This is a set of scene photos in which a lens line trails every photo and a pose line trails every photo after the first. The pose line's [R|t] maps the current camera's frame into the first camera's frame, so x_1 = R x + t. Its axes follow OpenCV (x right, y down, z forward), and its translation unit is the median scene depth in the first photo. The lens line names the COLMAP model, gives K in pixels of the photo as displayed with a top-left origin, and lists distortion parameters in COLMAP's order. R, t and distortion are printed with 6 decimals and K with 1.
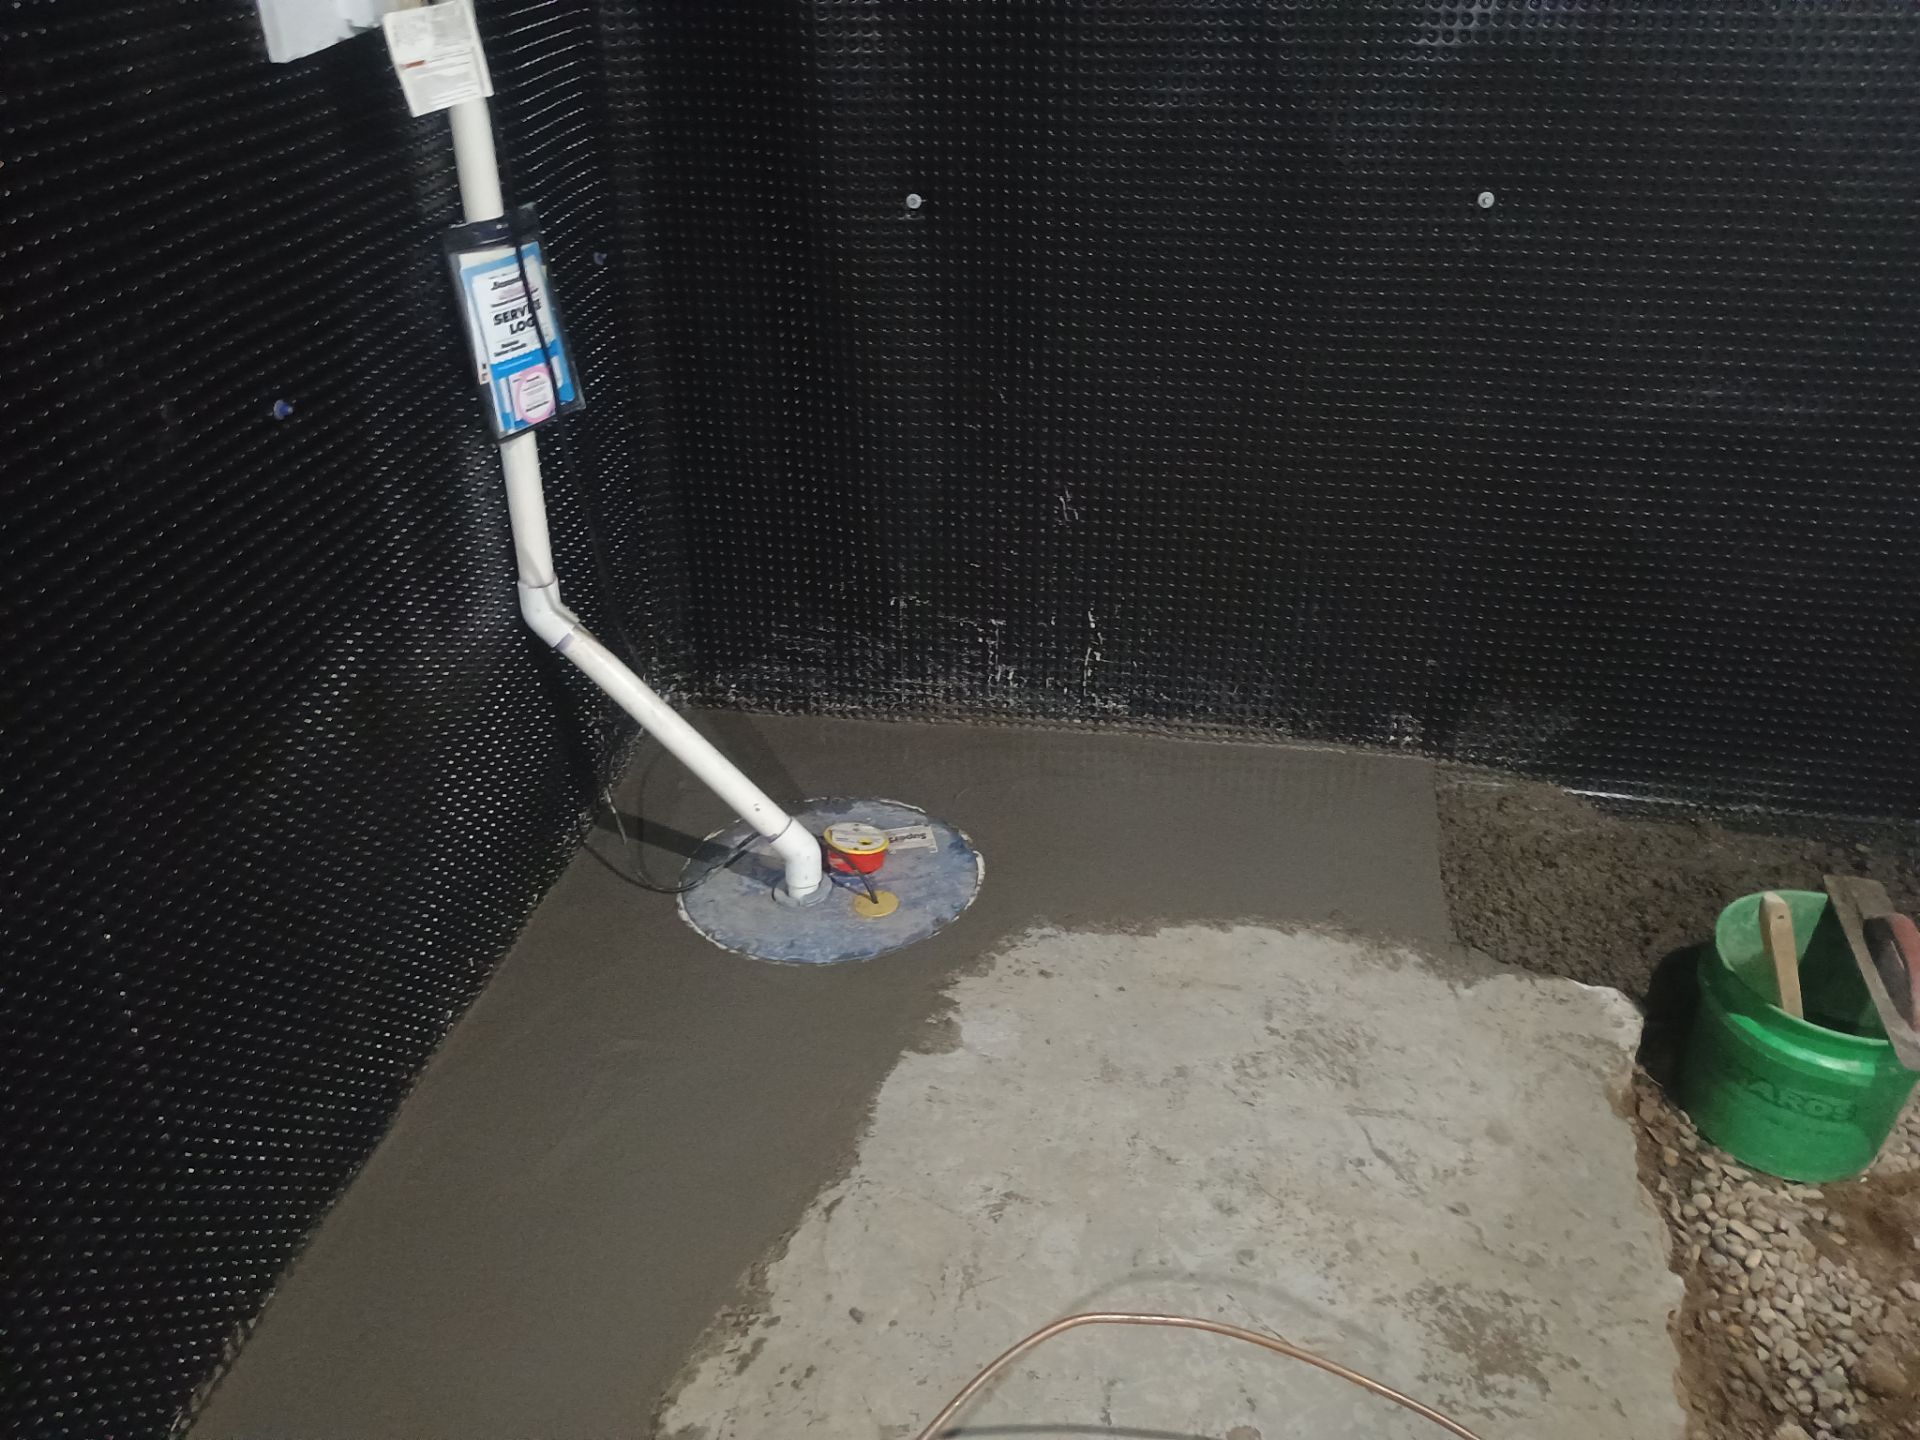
lens RADIAL K [[1632.7, 0, 949.4], [0, 1632.7, 715.9], [0, 0, 1]] dist [0.056826, -0.076011]
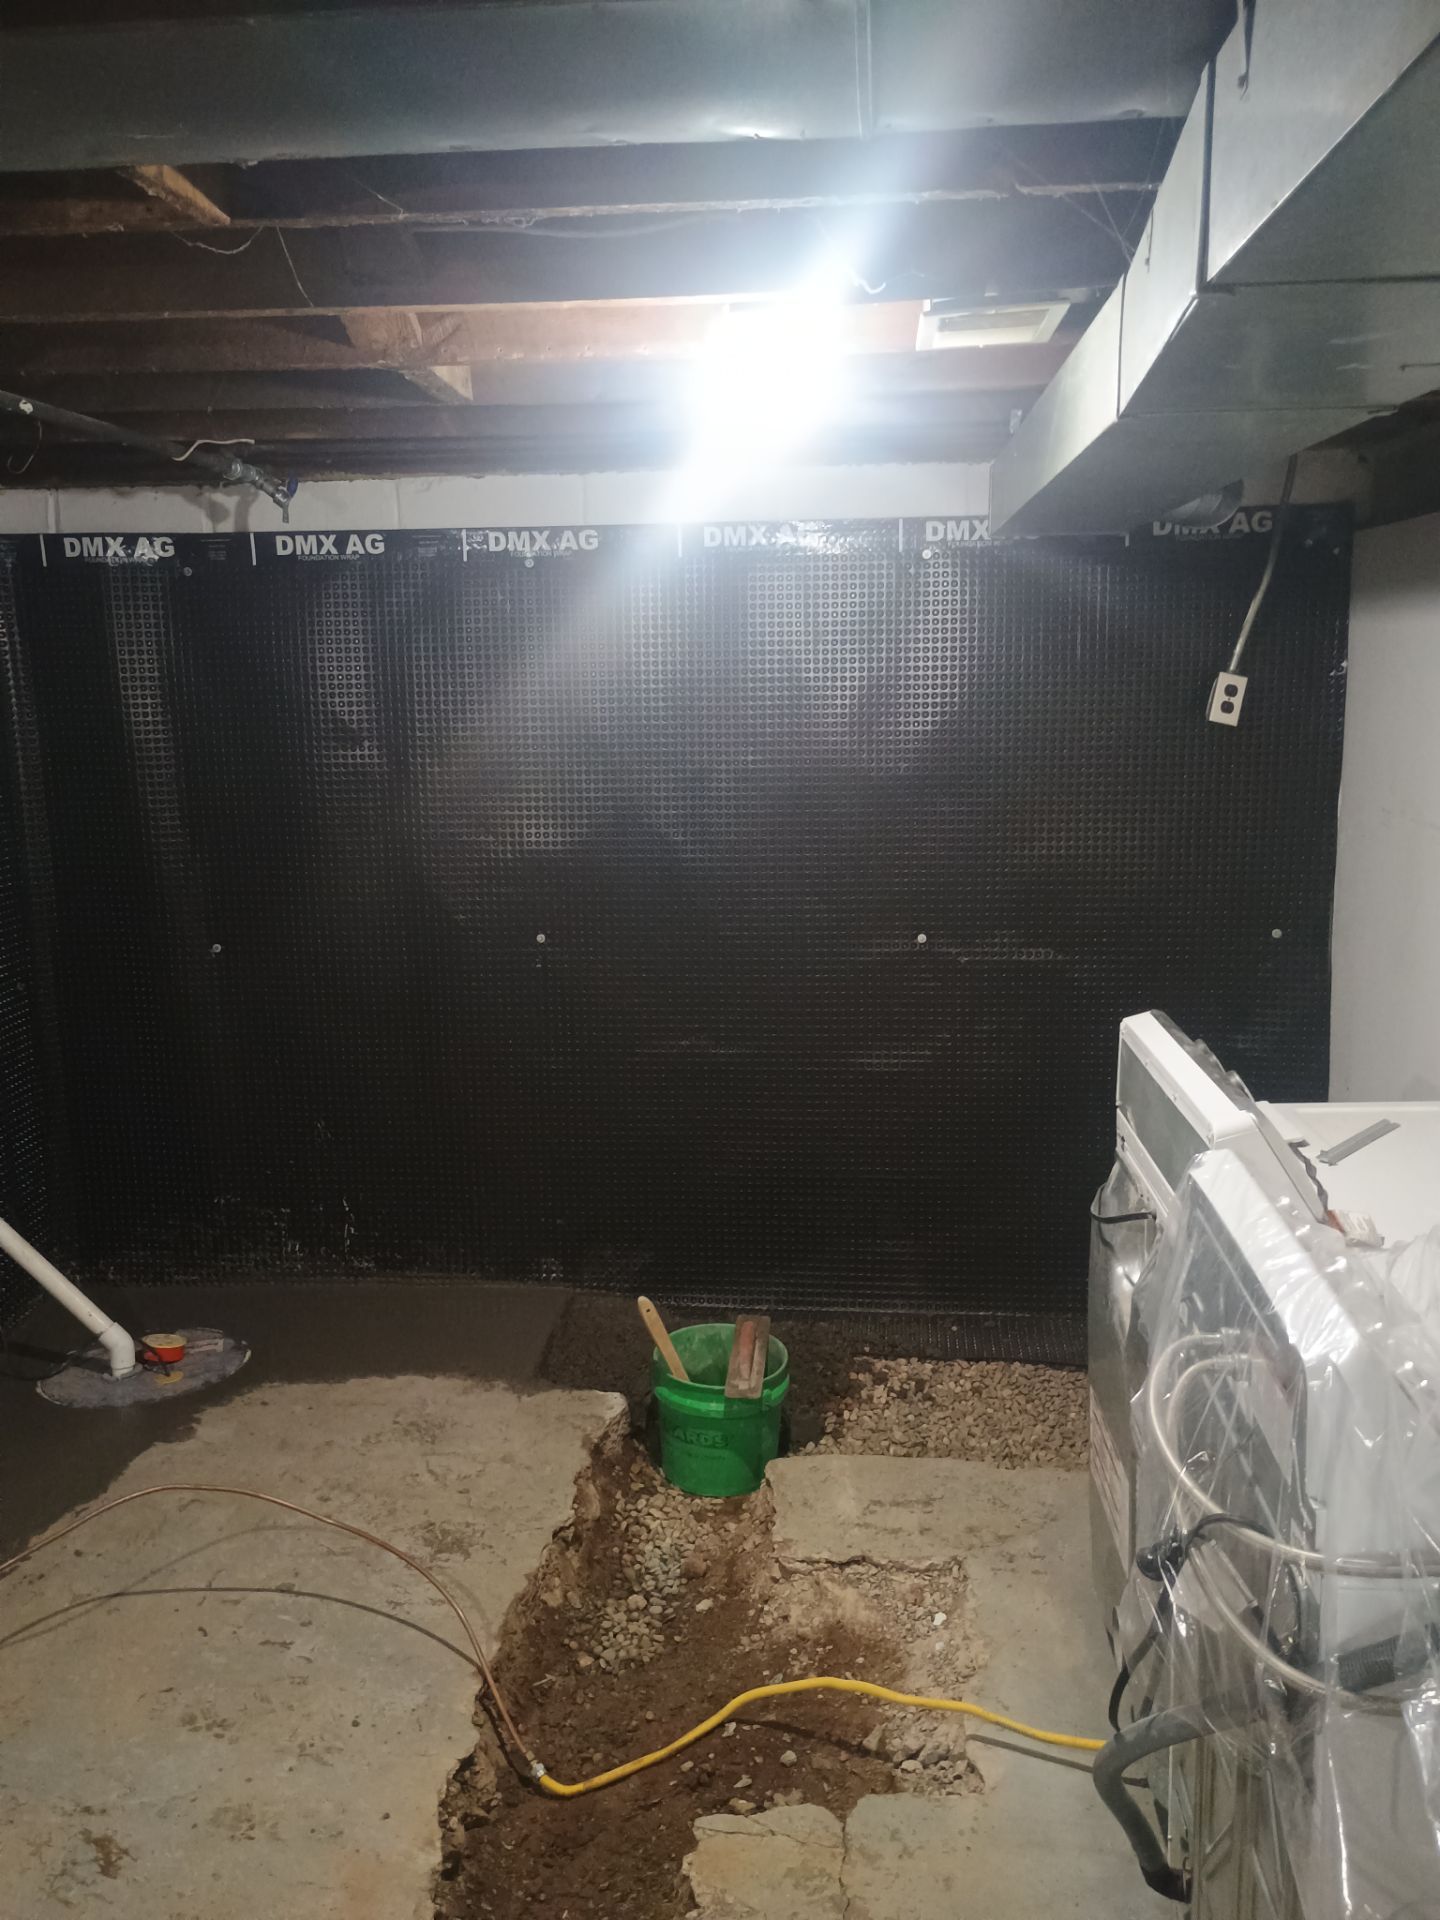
lens RADIAL K [[1649.1, 0, 703.4], [0, 1649.1, 990.3], [0, 0, 1]] dist [0.055235, -0.072159]
pose [[0.996515, -0.026082, 0.079228, 0.356397], [0.048997, 0.951745, -0.302955, 0.277166], [-0.067503, 0.305781, 0.949706, -0.657215]]
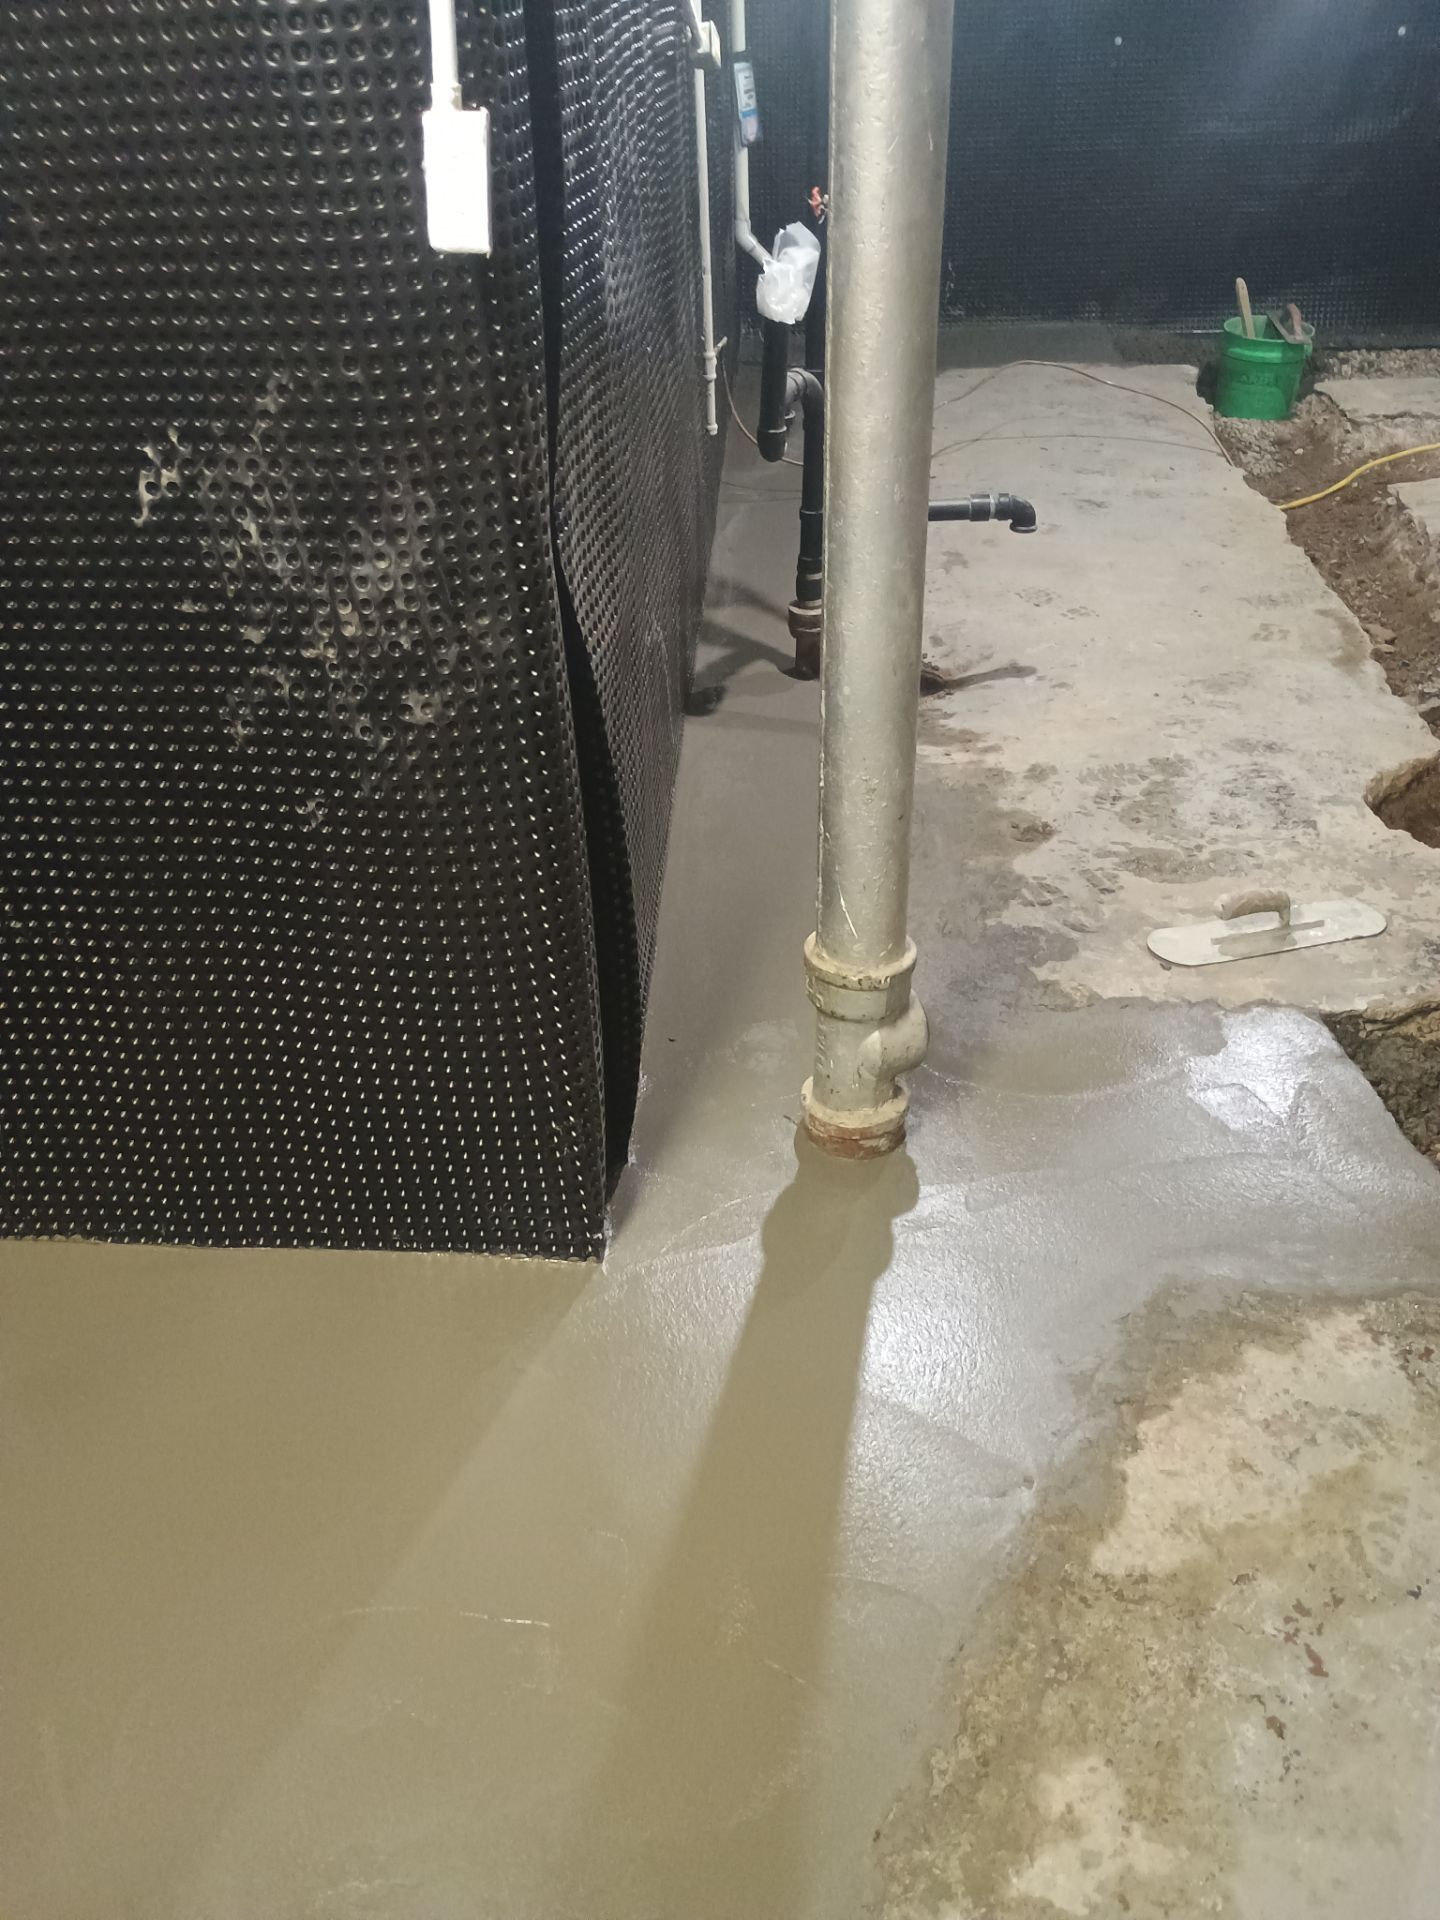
lens RADIAL K [[1629.4, 0, 693.2], [0, 1629.4, 953.5], [0, 0, 1]] dist [0.021111, -0.001036]
pose [[0.993985, -0.080583, 0.074160, -0.573438], [0.076312, 0.995353, 0.058732, 0.820859], [-0.078549, -0.052720, 0.995515, -1.401935]]
